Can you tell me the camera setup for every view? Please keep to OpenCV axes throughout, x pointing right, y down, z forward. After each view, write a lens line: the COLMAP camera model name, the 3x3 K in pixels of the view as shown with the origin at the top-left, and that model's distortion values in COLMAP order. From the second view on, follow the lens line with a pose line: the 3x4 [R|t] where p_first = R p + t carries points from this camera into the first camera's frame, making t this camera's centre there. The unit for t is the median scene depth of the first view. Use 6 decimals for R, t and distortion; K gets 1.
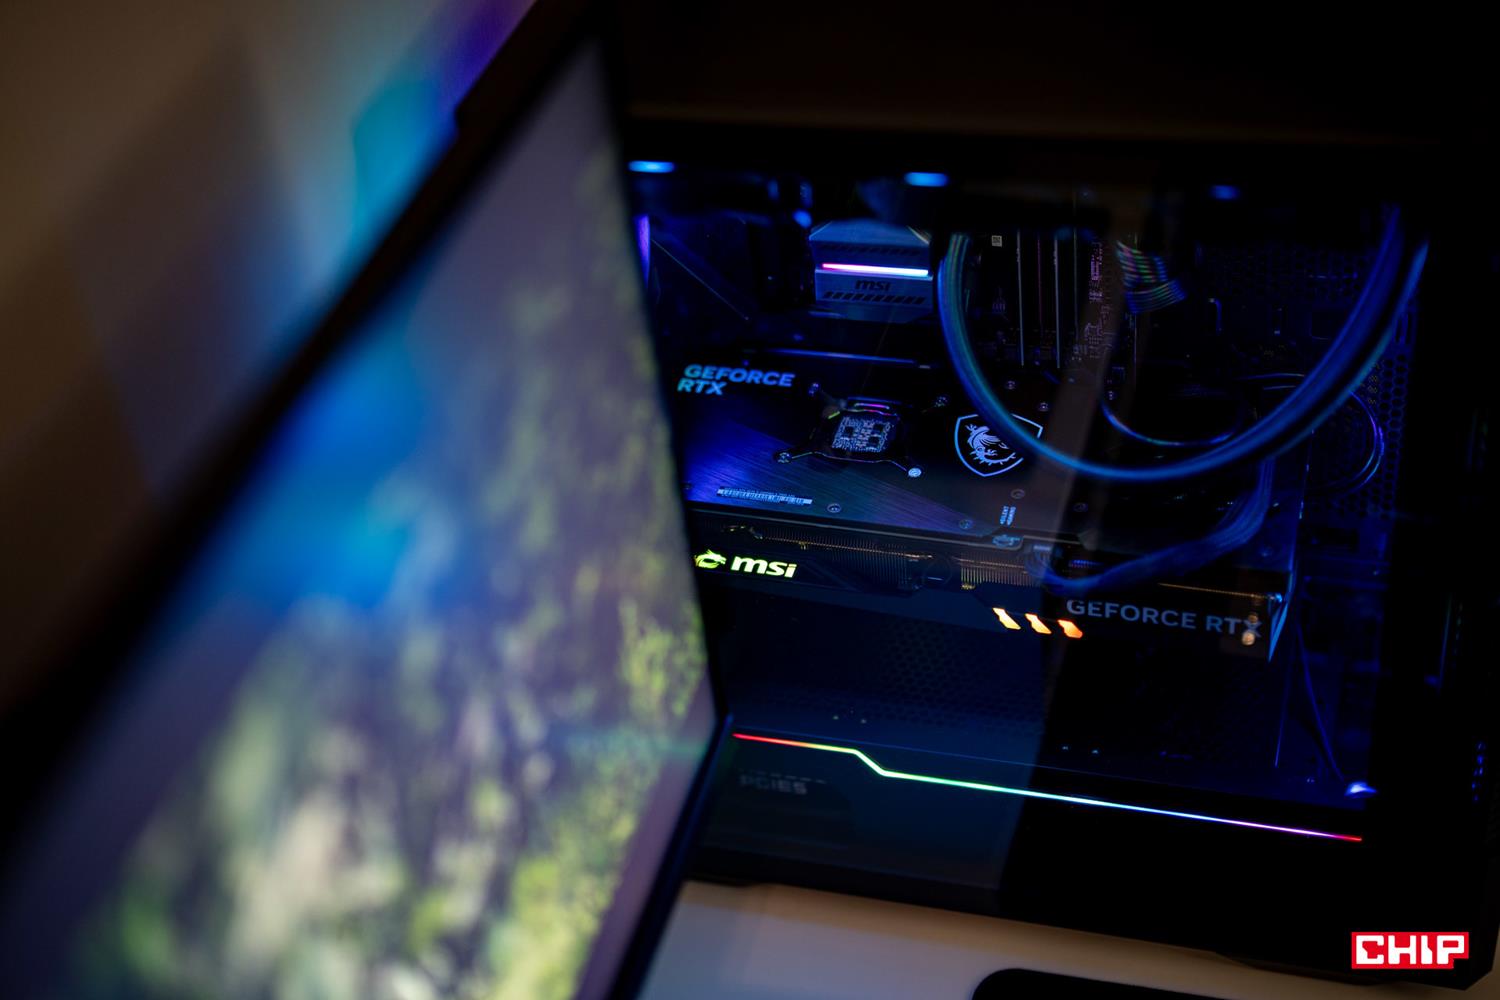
lens RADIAL K [[2116.5, 0, 750.0], [0, 2116.5, 500.0], [0, 0, 1]] dist [0.085870, 0.025348]
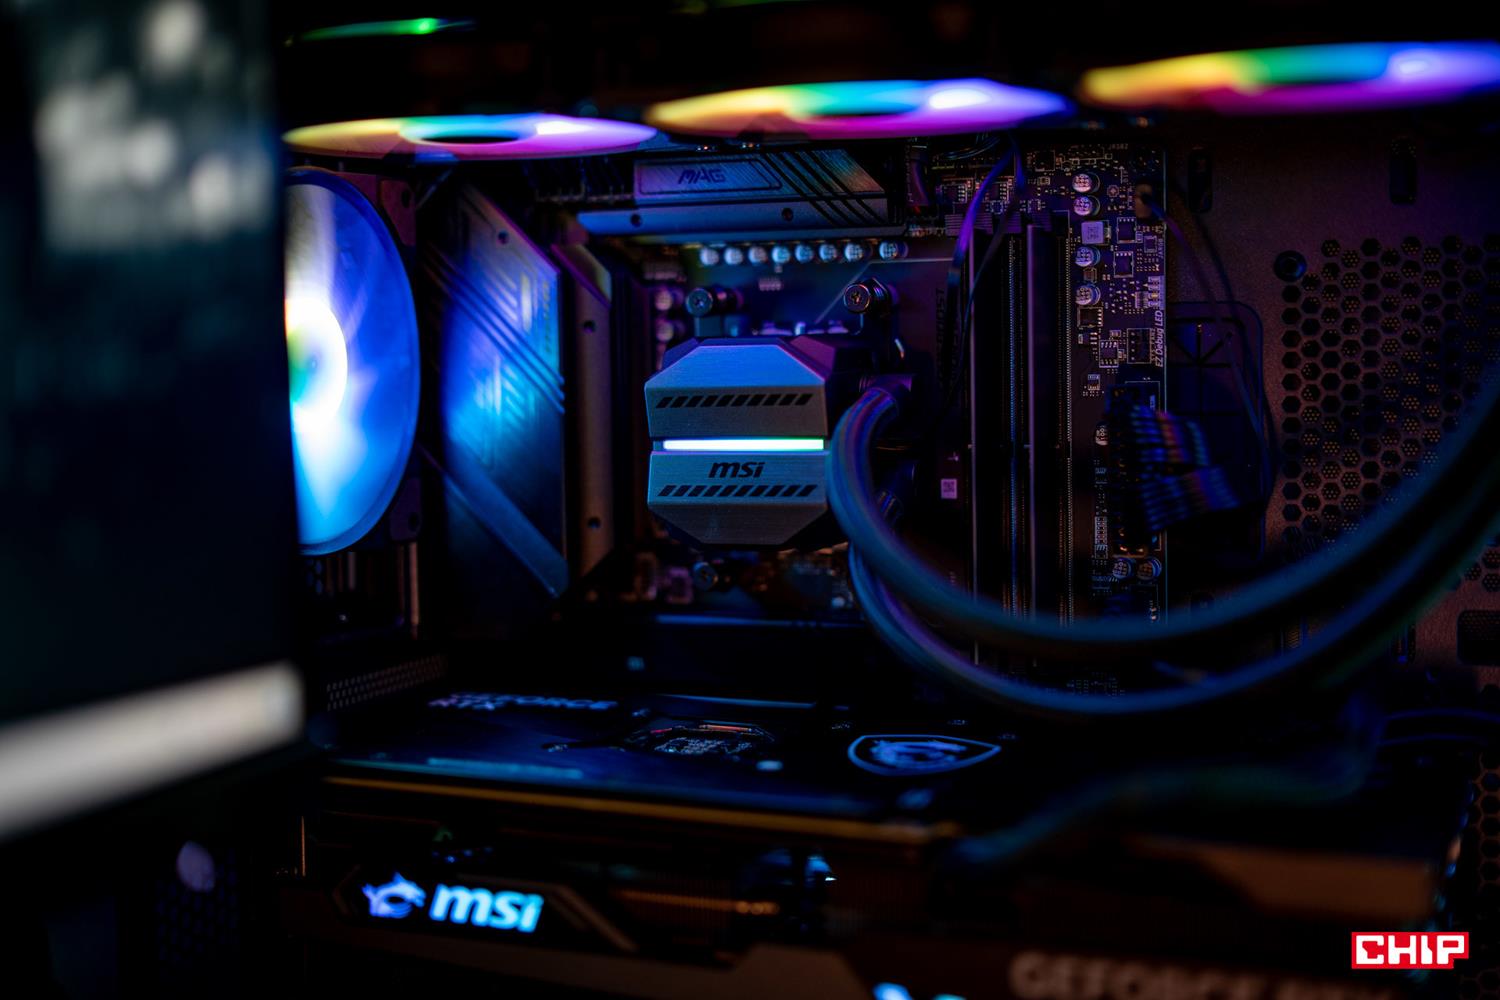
lens RADIAL K [[2116.5, 0, 750.0], [0, 2116.5, 500.0], [0, 0, 1]] dist [0.085870, 0.025348]
pose [[0.991332, 0.094736, -0.091027, 0.119233], [-0.129521, 0.820865, -0.556242, 0.251924], [0.022024, 0.563211, 0.826020, 0.488337]]
